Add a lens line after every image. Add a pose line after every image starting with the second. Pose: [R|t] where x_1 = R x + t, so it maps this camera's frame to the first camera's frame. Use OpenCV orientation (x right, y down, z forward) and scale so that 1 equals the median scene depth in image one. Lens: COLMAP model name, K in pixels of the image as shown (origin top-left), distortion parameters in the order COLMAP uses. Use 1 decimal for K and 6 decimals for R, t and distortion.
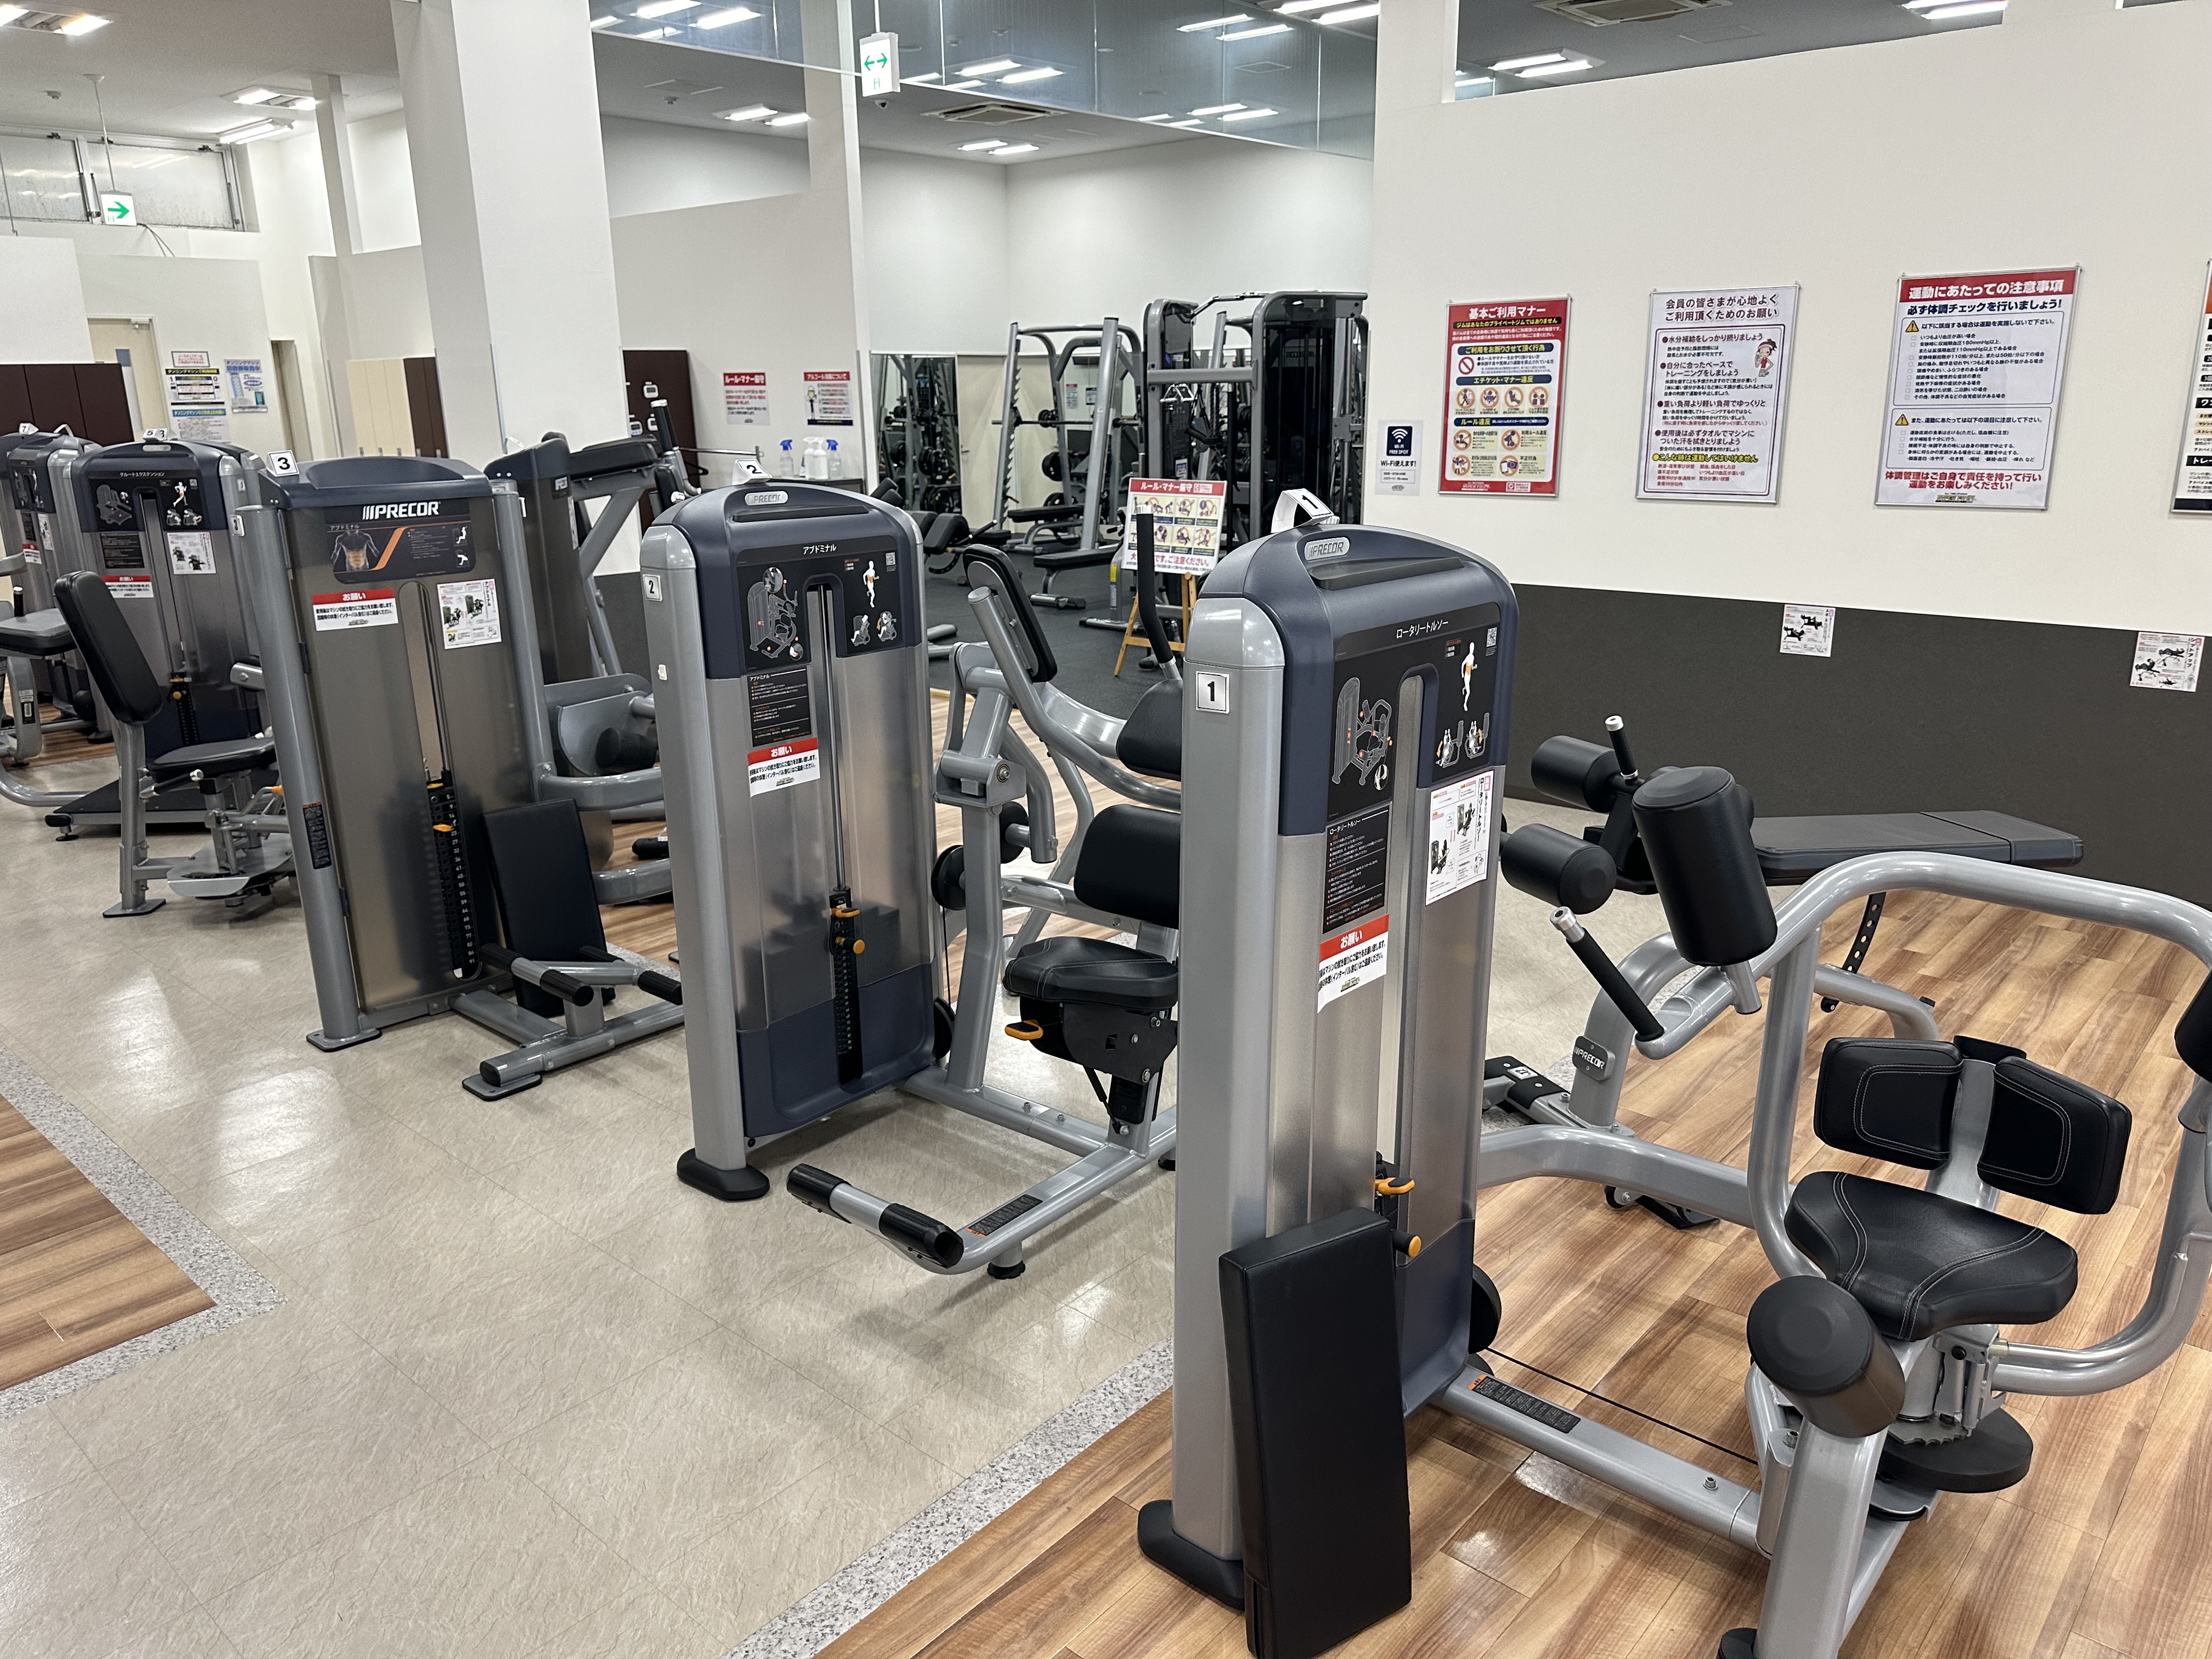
lens RADIAL K [[1566.8, 0, 1097.2], [0, 1566.8, 818.7], [0, 0, 1]] dist [0.036320, -0.028294]
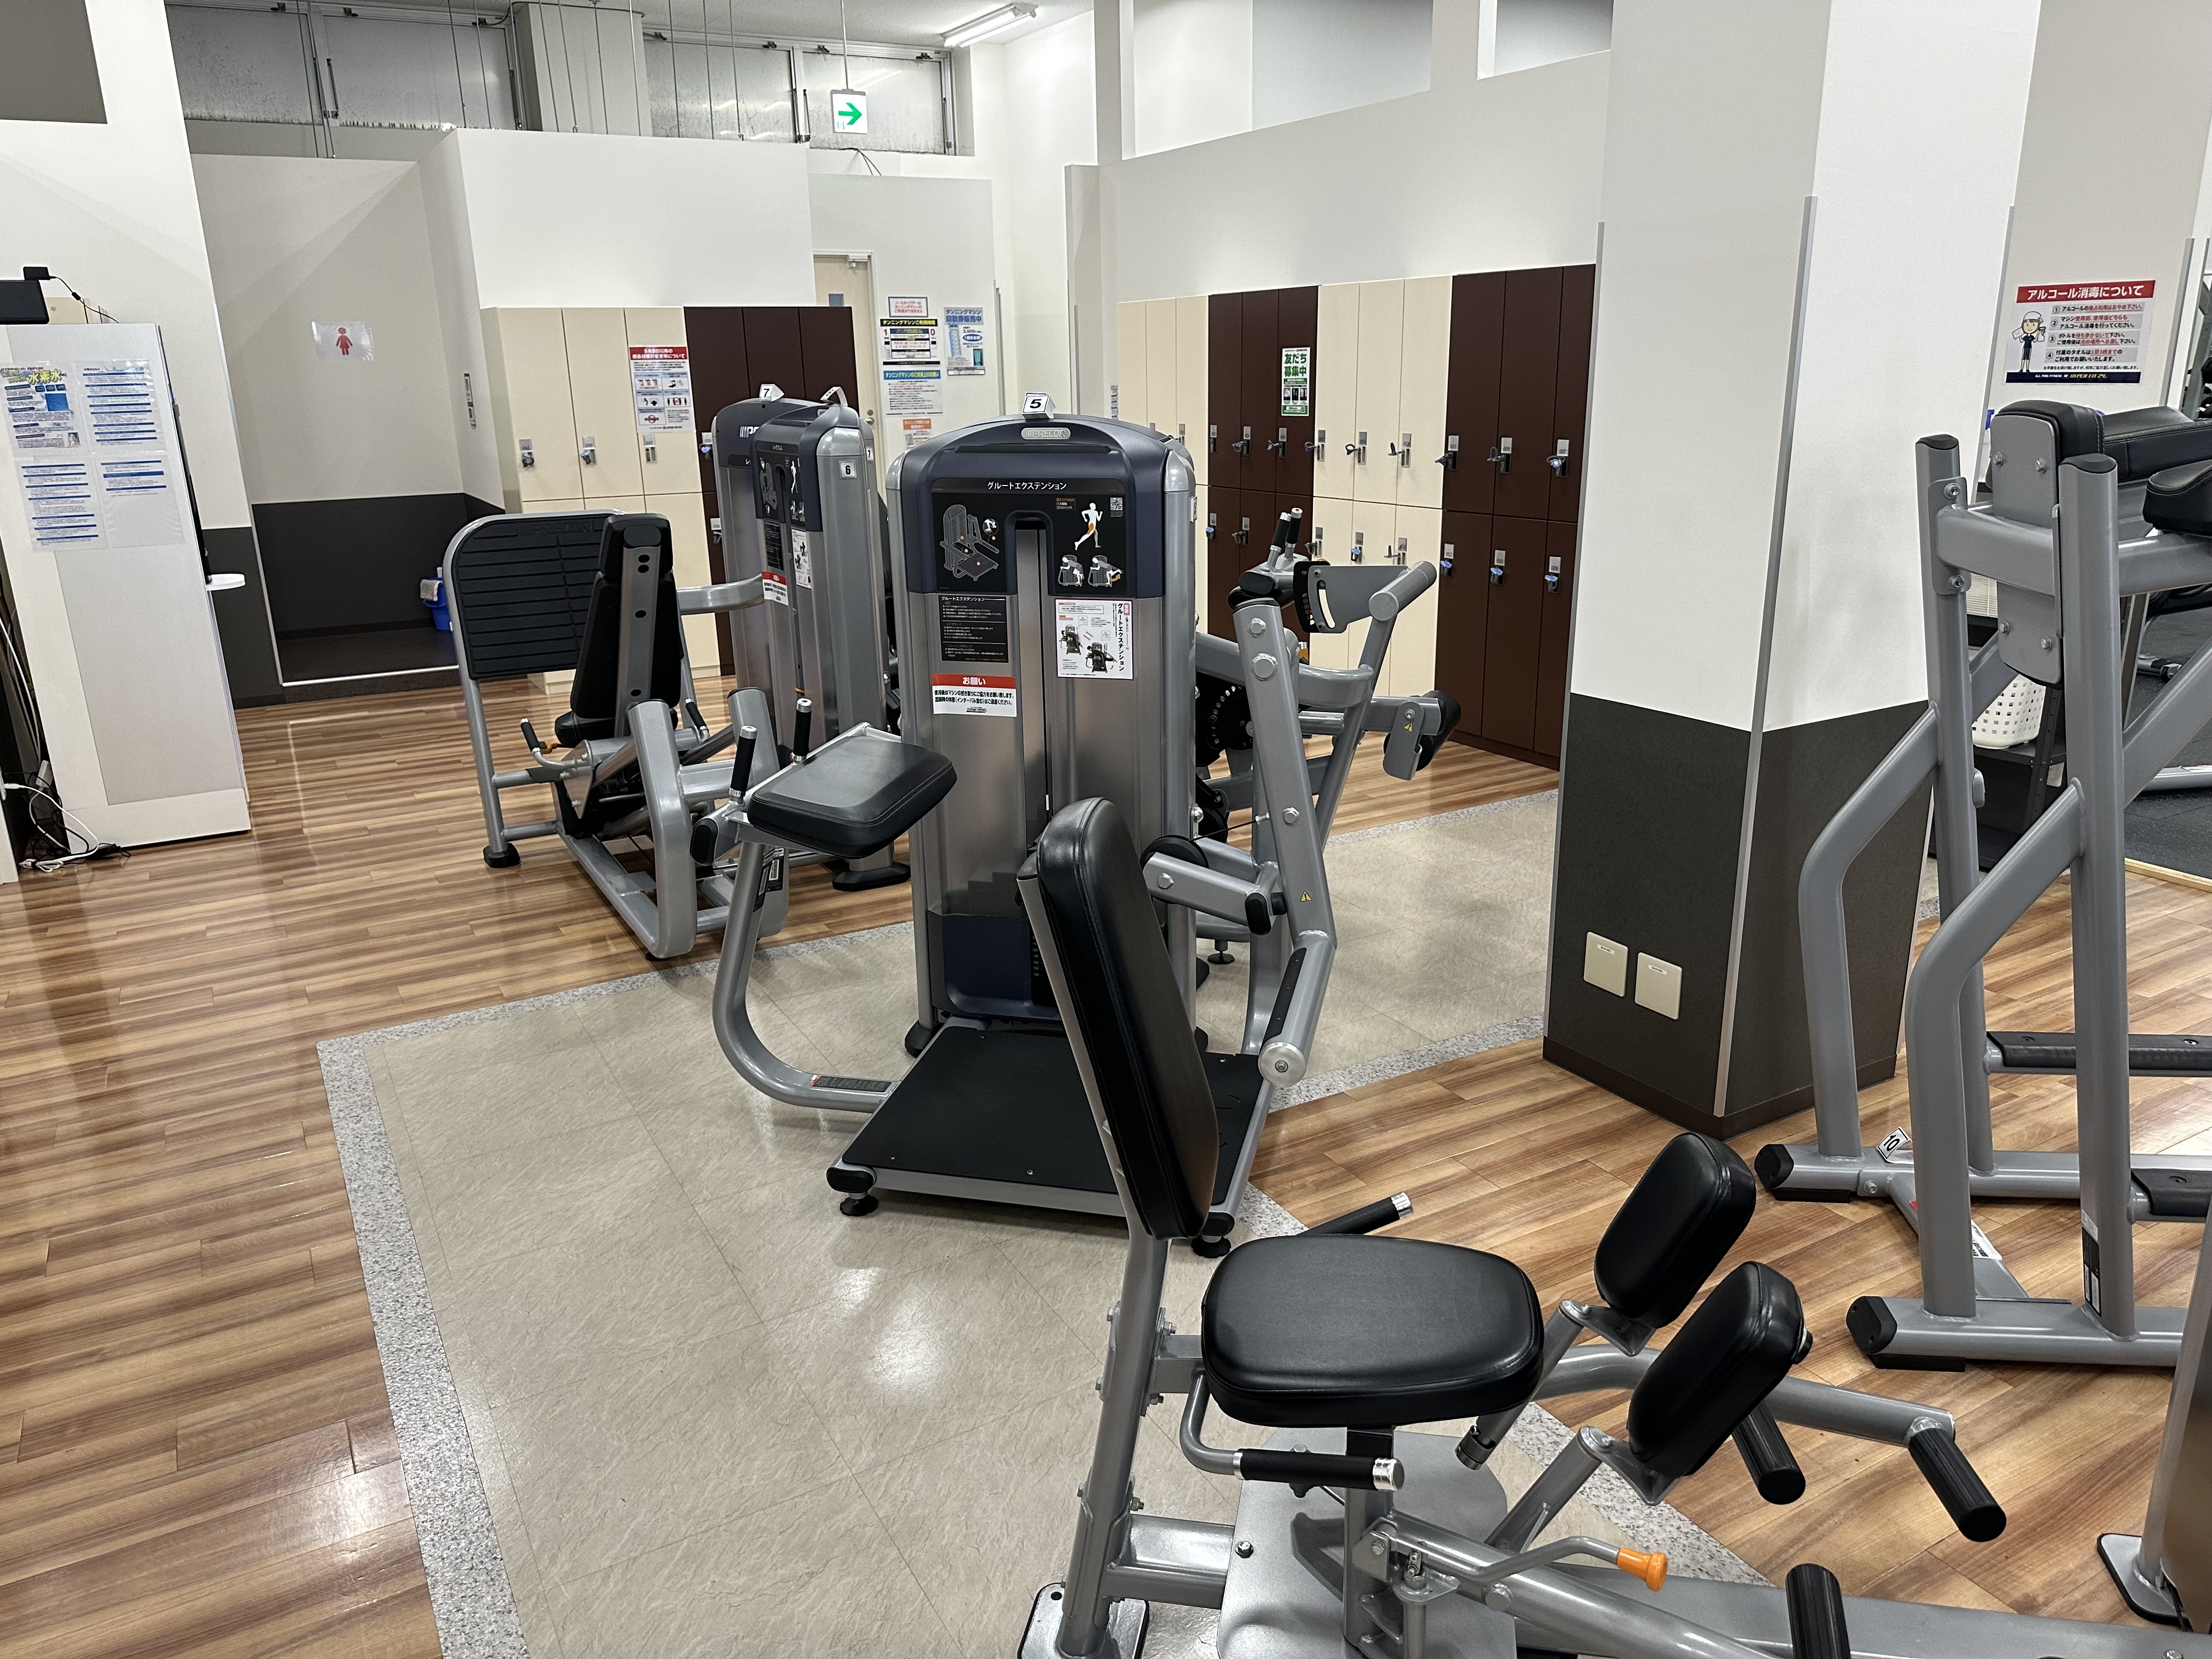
lens RADIAL K [[1566.8, 0, 1121.0], [0, 1566.8, 838.8], [0, 0, 1]] dist [0.036320, -0.028294]
pose [[0.950891, 0.087817, -0.296808, -0.332541], [-0.078002, 0.995947, 0.044776, -0.103423], [0.299537, -0.019426, 0.953887, 0.418839]]
